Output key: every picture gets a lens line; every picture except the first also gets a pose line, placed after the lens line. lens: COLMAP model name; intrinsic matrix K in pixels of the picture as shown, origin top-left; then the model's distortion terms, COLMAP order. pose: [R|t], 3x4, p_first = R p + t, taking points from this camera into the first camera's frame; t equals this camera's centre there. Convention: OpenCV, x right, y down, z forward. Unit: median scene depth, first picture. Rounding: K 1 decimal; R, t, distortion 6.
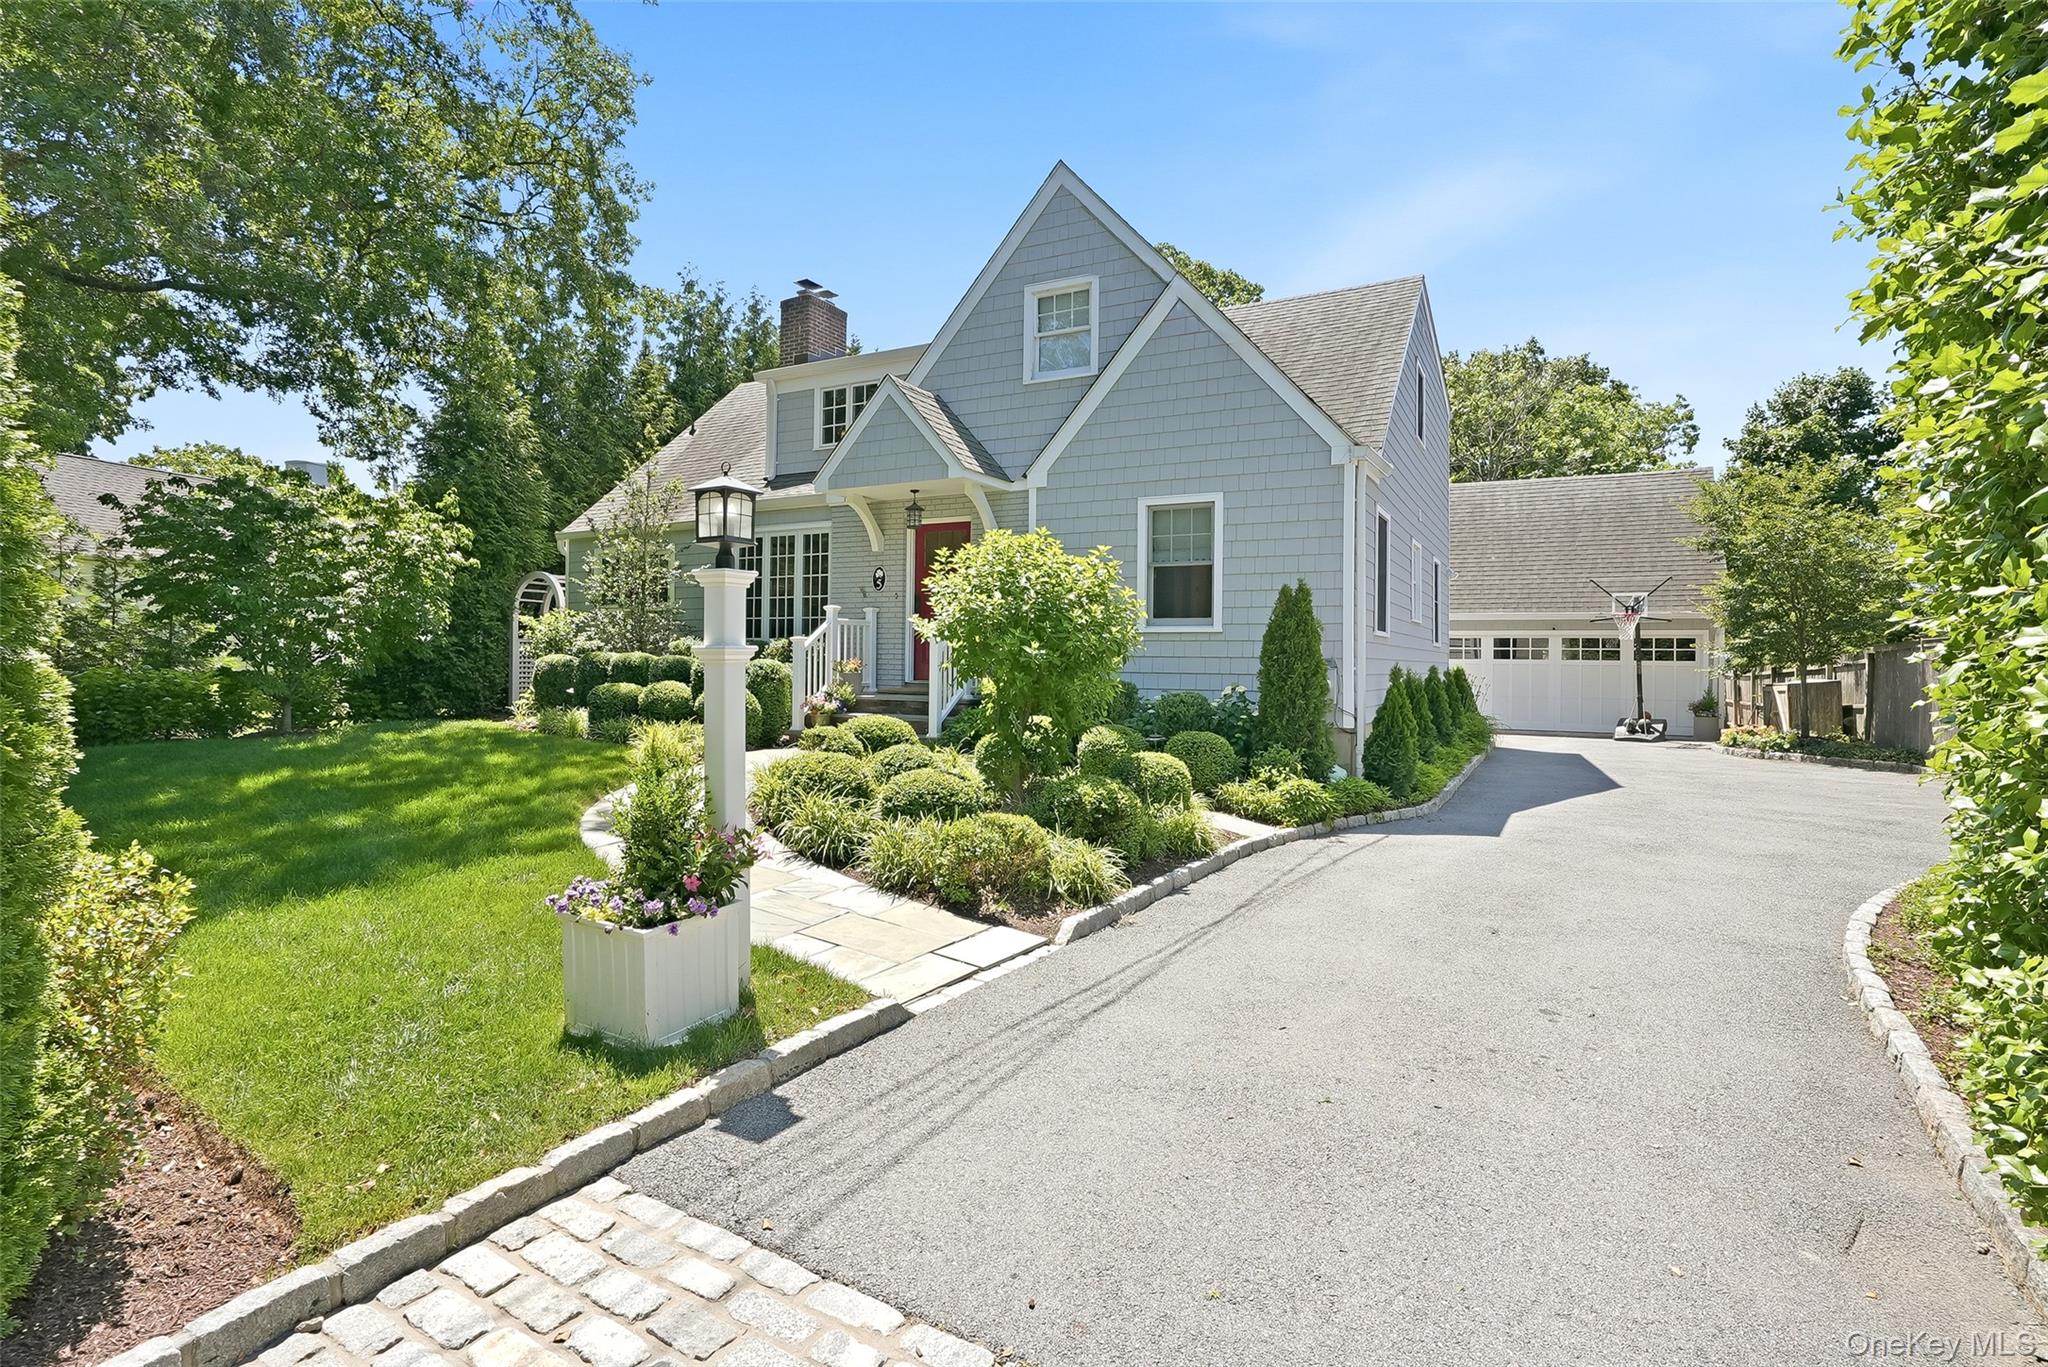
lens RADIAL K [[1014.8, 0, 1011.6], [0, 1014.8, 667.6], [0, 0, 1]] dist [-0.049083, 0.012254]
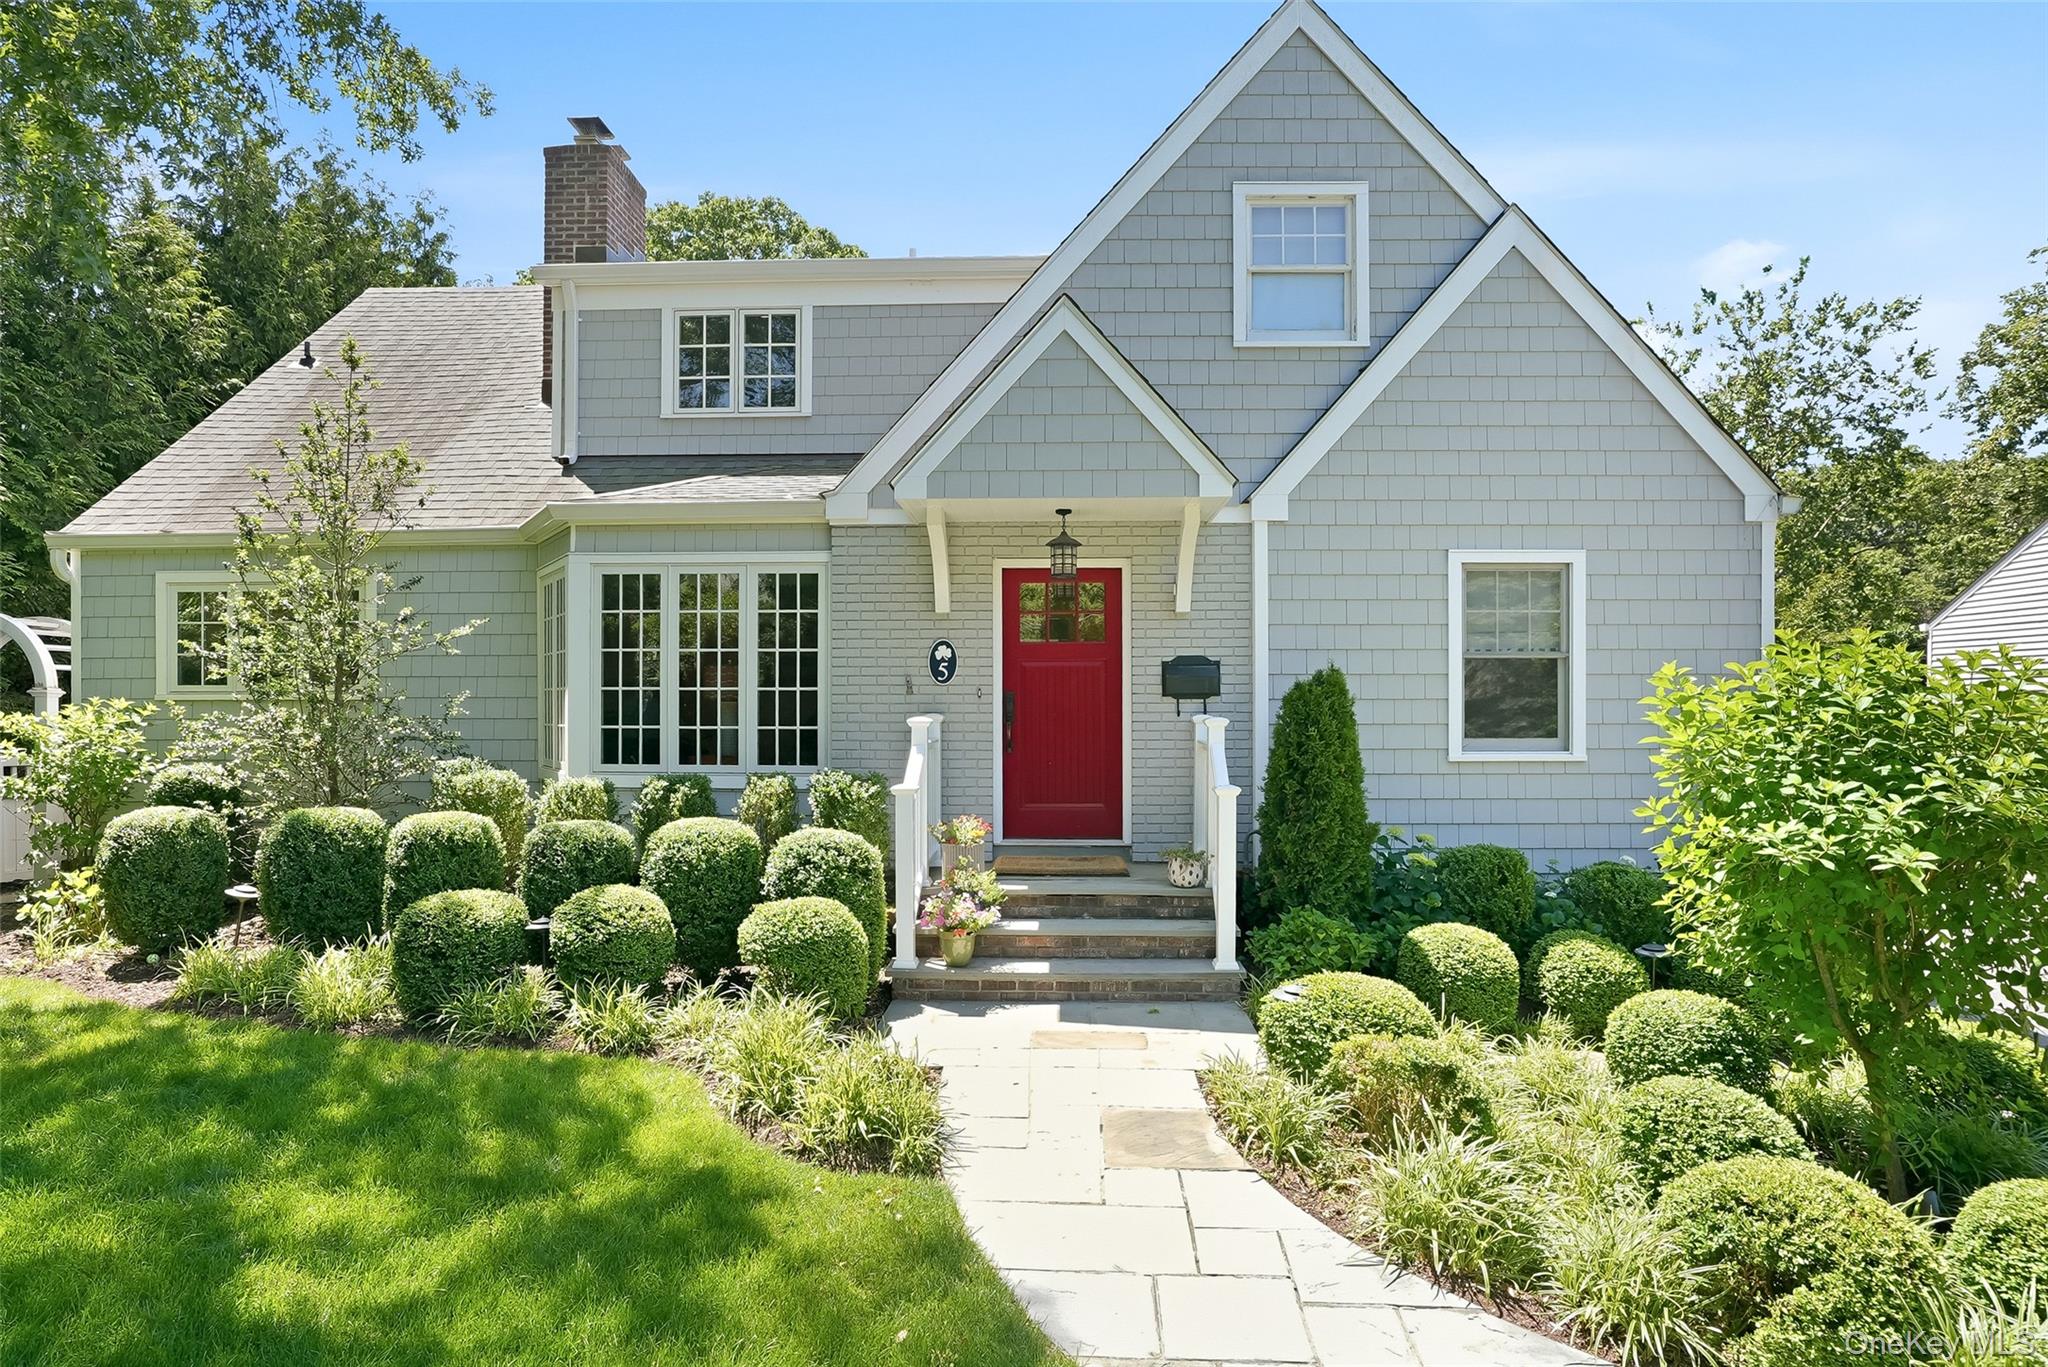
lens RADIAL K [[1152.4, 0, 1023.5], [0, 1152.4, 717.7], [0, 0, 1]] dist [-0.030722, 0.001702]
pose [[0.890946, -0.014596, 0.453874, -0.420426], [0.011776, 0.999890, 0.009038, -0.068310], [-0.453956, -0.002708, 0.891020, 0.455937]]
